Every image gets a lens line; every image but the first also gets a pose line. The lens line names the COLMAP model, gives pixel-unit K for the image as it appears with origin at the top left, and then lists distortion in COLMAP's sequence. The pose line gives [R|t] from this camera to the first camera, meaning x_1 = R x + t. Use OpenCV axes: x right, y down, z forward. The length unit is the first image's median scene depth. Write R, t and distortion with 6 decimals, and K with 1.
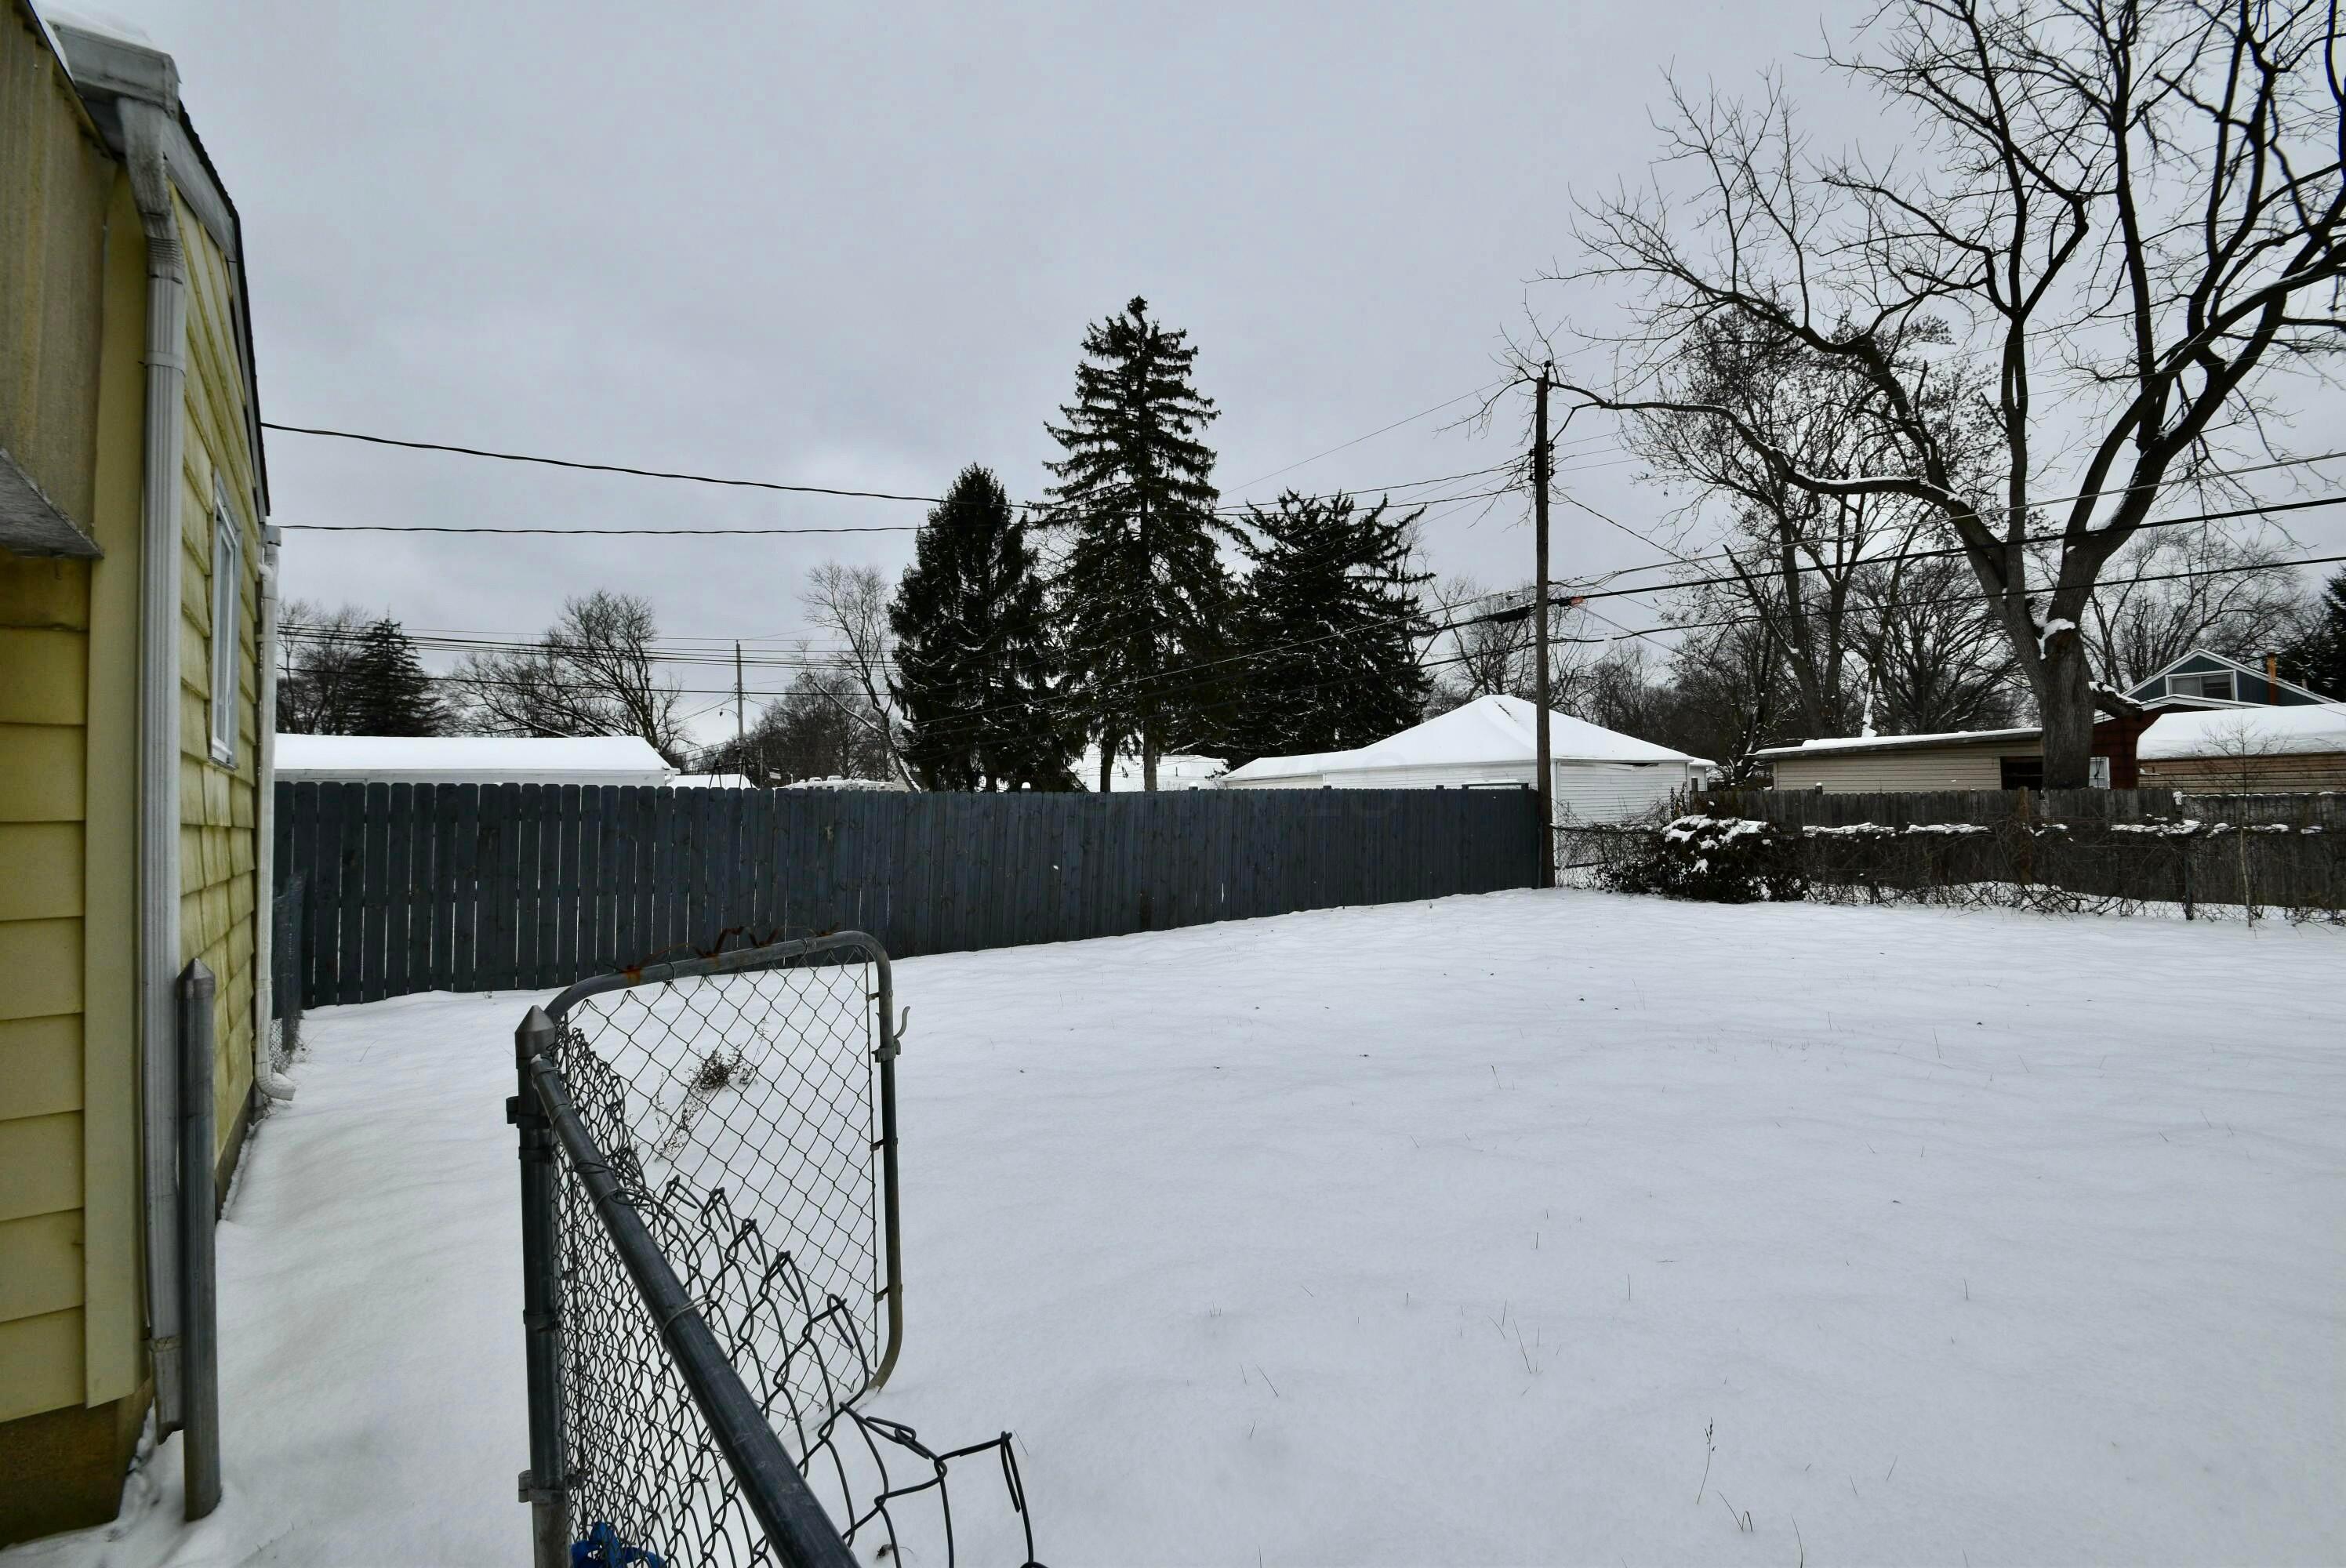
lens RADIAL K [[1075.1, 0, 1173.0], [0, 1075.1, 784.0], [0, 0, 1]] dist [0.001584, -0.013992]
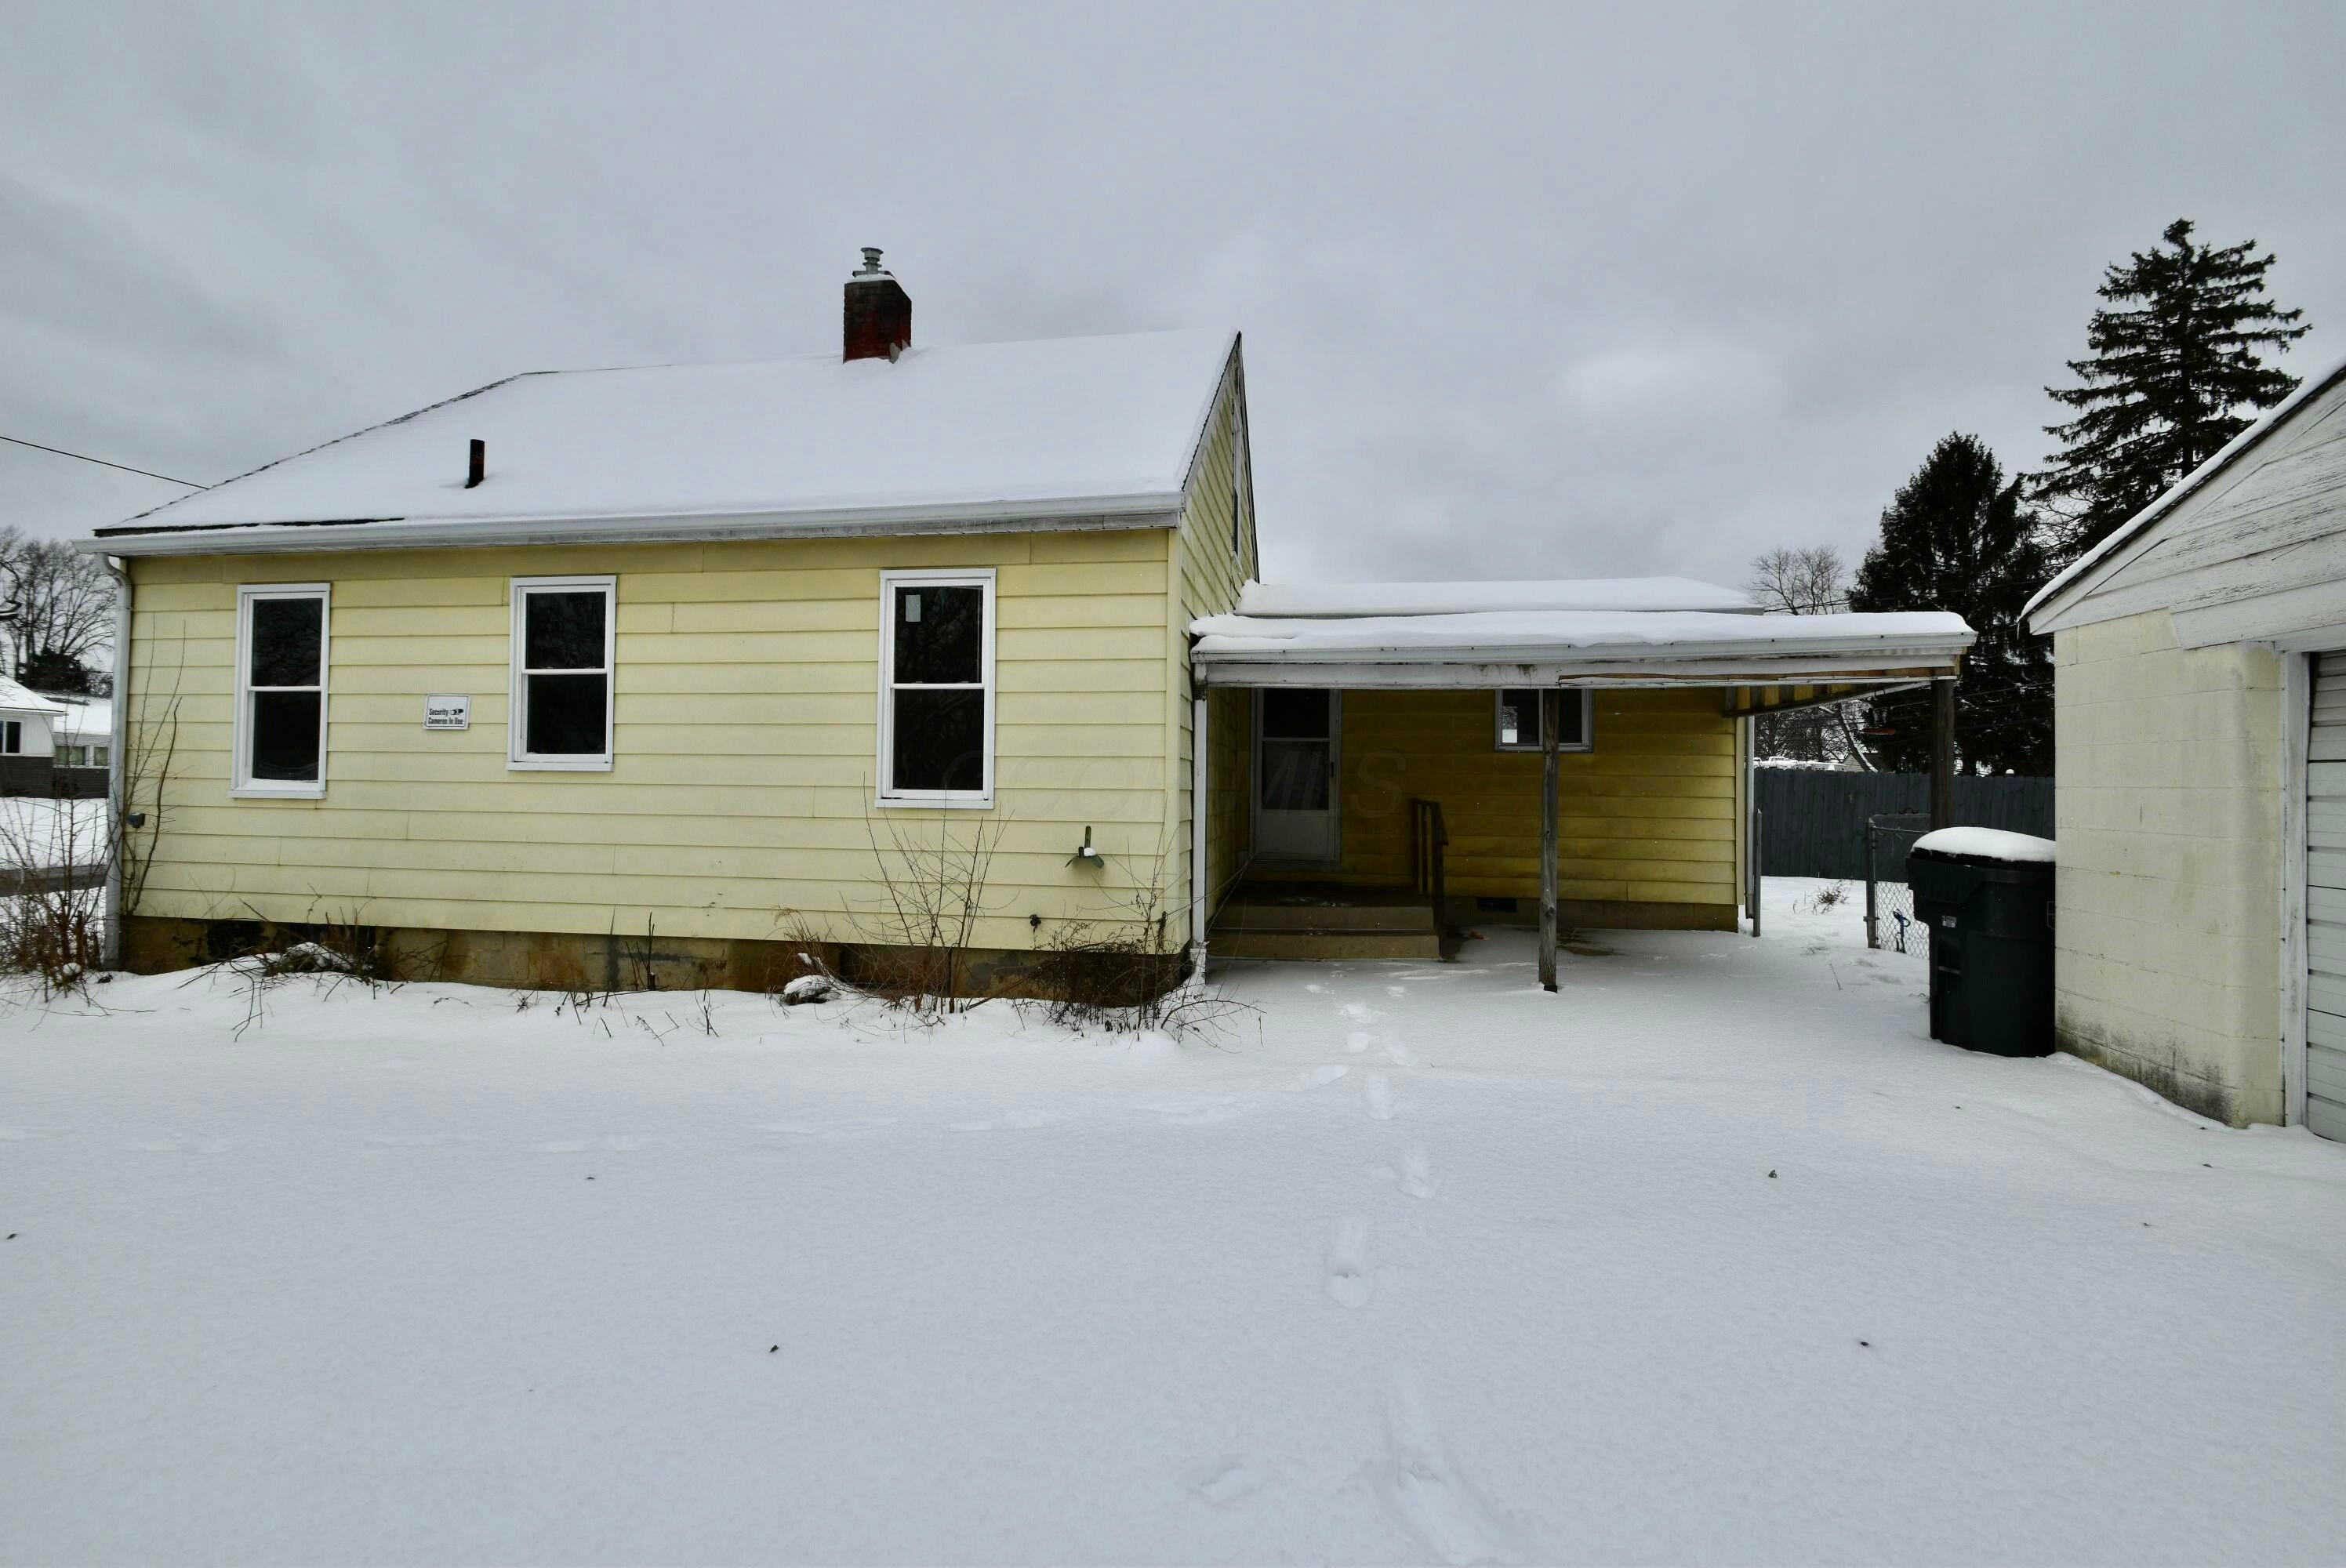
lens RADIAL K [[1034.5, 0, 1170.1], [0, 1034.5, 773.3], [0, 0, 1]] dist [-0.002576, -0.006036]
pose [[0.677833, 0.013014, -0.735100, 0.028008], [-0.006845, 0.999912, 0.011390, -0.000433], [0.735184, -0.002689, 0.677863, -0.183978]]
